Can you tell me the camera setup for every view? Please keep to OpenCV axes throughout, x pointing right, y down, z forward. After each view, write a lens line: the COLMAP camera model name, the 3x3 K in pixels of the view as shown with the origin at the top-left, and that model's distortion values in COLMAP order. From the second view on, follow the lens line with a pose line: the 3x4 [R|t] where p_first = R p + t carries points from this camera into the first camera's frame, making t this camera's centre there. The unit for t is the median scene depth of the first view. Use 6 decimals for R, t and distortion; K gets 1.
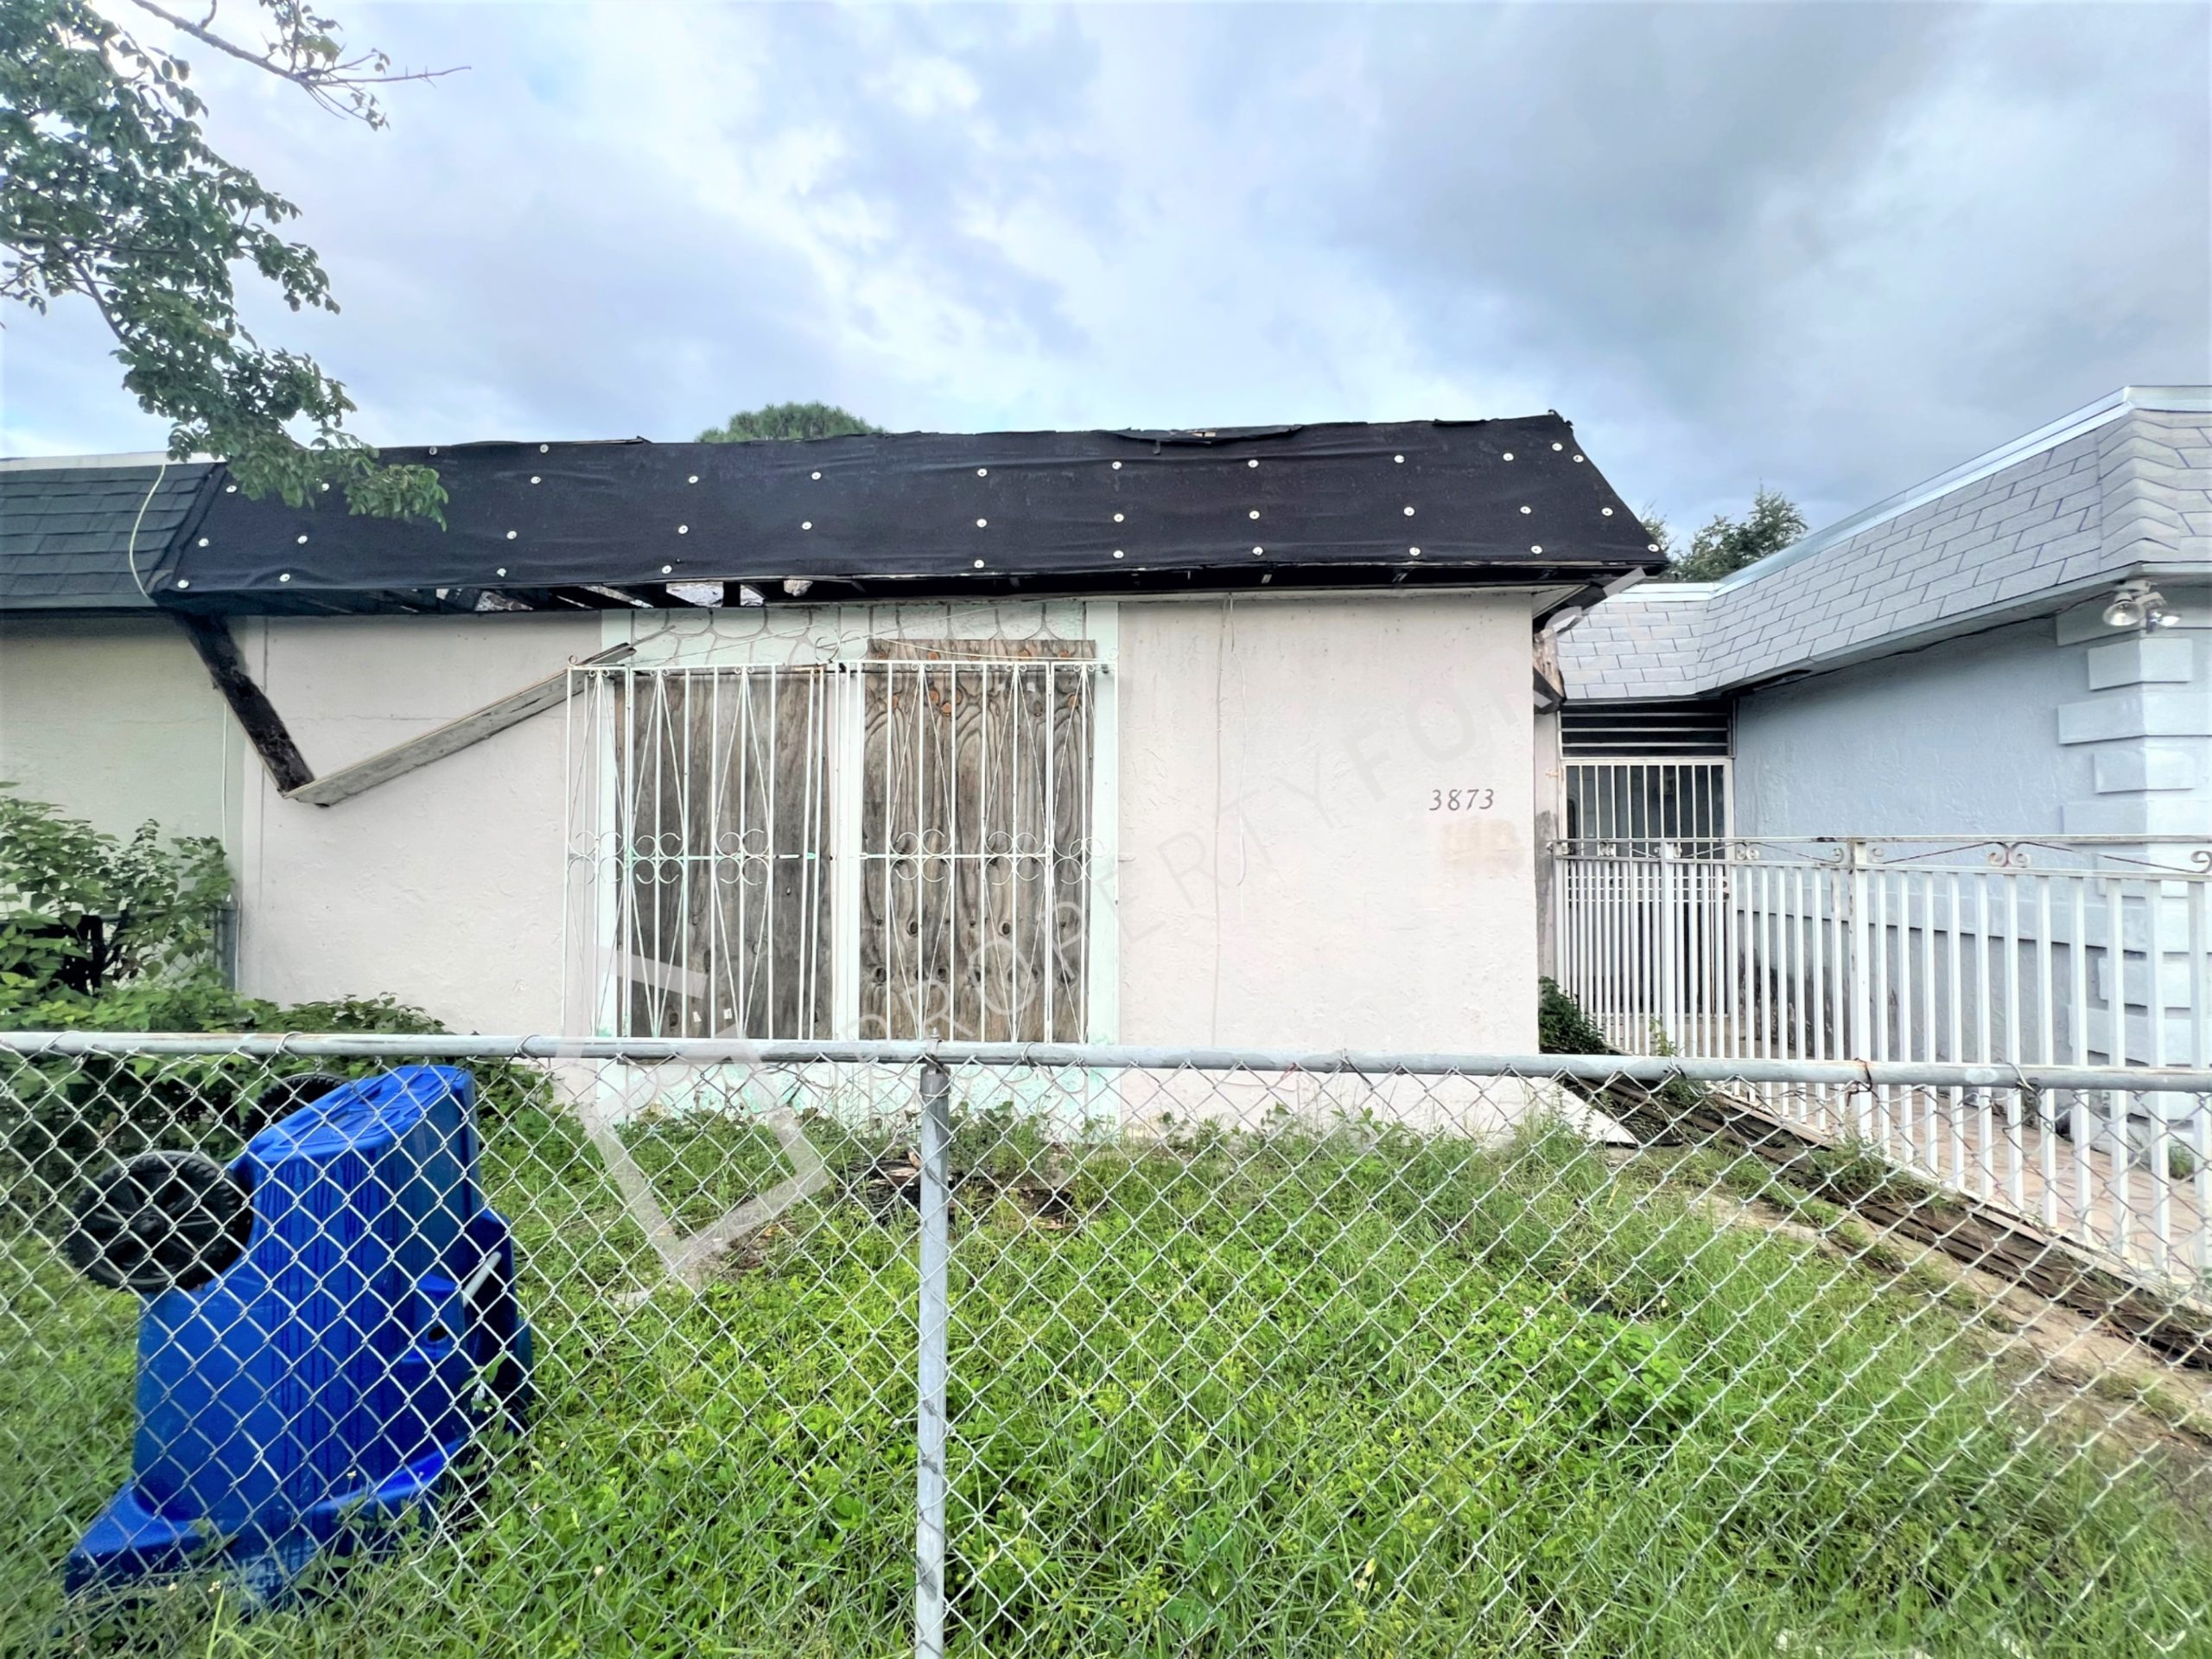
lens RADIAL K [[885.5, 0, 1106.0], [0, 885.5, 829.5], [0, 0, 1]] dist [-0.000278, -0.000144]
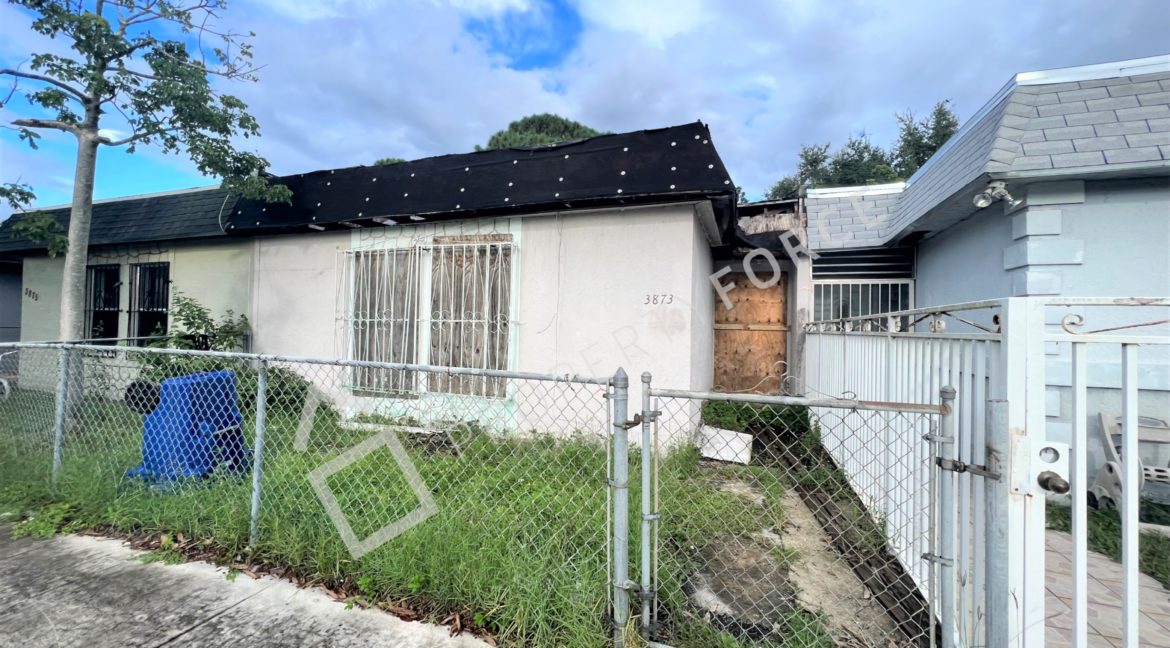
lens RADIAL K [[468.2, 0, 585.0], [0, 468.2, 324.0], [0, 0, 1]] dist [0.003905, 0.000273]
pose [[0.955771, 0.018369, -0.293537, 0.570494], [-0.016573, 0.999826, 0.008605, 0.020818], [0.293644, -0.003359, 0.955909, -0.177329]]
